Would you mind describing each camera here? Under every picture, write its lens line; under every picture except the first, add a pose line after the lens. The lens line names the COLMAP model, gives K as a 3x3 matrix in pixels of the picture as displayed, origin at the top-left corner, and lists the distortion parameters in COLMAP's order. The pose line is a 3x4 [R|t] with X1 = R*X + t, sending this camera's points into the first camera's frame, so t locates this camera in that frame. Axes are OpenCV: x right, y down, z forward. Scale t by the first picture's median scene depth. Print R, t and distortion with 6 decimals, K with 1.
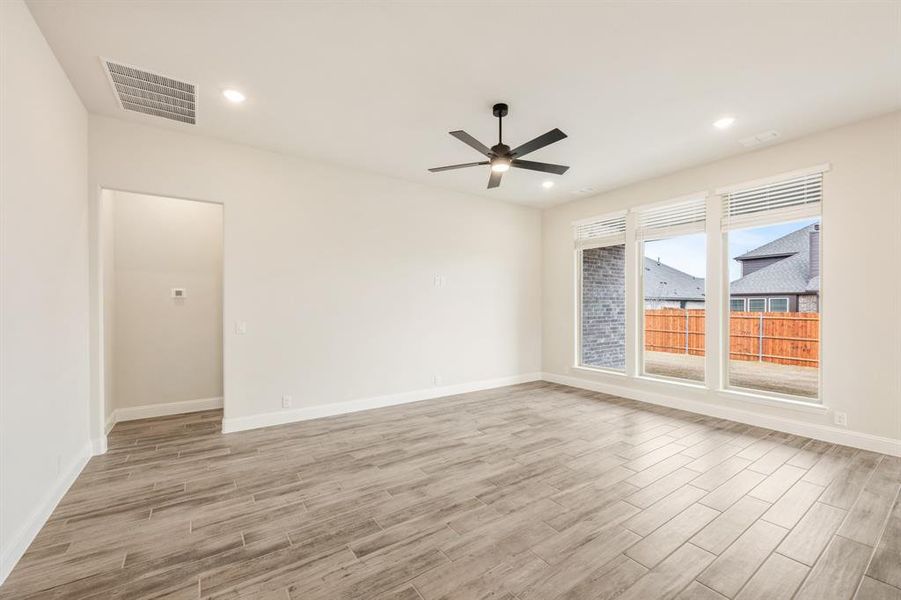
lens RADIAL K [[372.3, 0, 450.5], [0, 372.3, 300.0], [0, 0, 1]] dist [-0.000942, -0.000079]
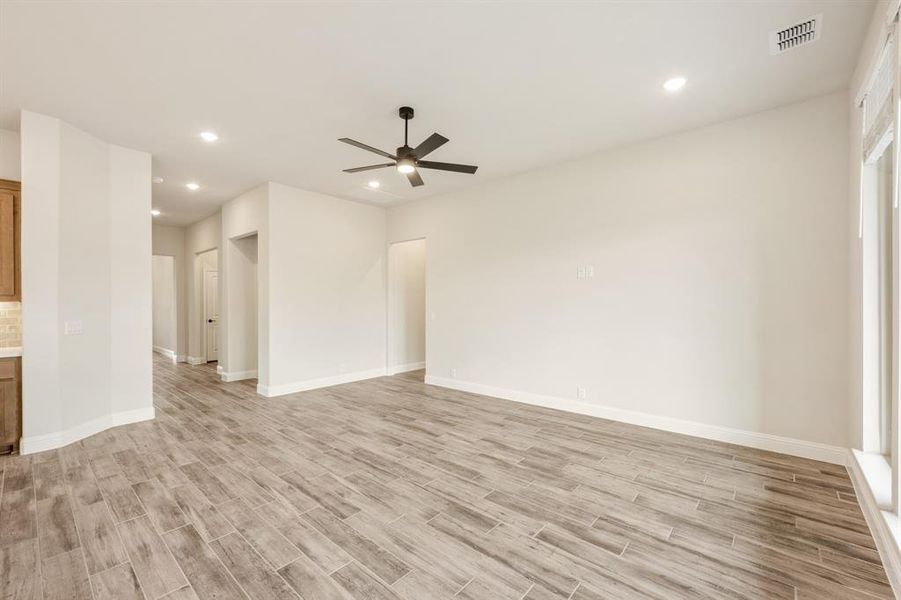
lens RADIAL K [[372.3, 0, 450.5], [0, 372.3, 300.0], [0, 0, 1]] dist [-0.000942, -0.000079]
pose [[0.244884, -0.005328, -0.969538, 1.113805], [0.016269, 0.999867, -0.001385, 0.006771], [0.969416, -0.015435, 0.244938, 0.825987]]
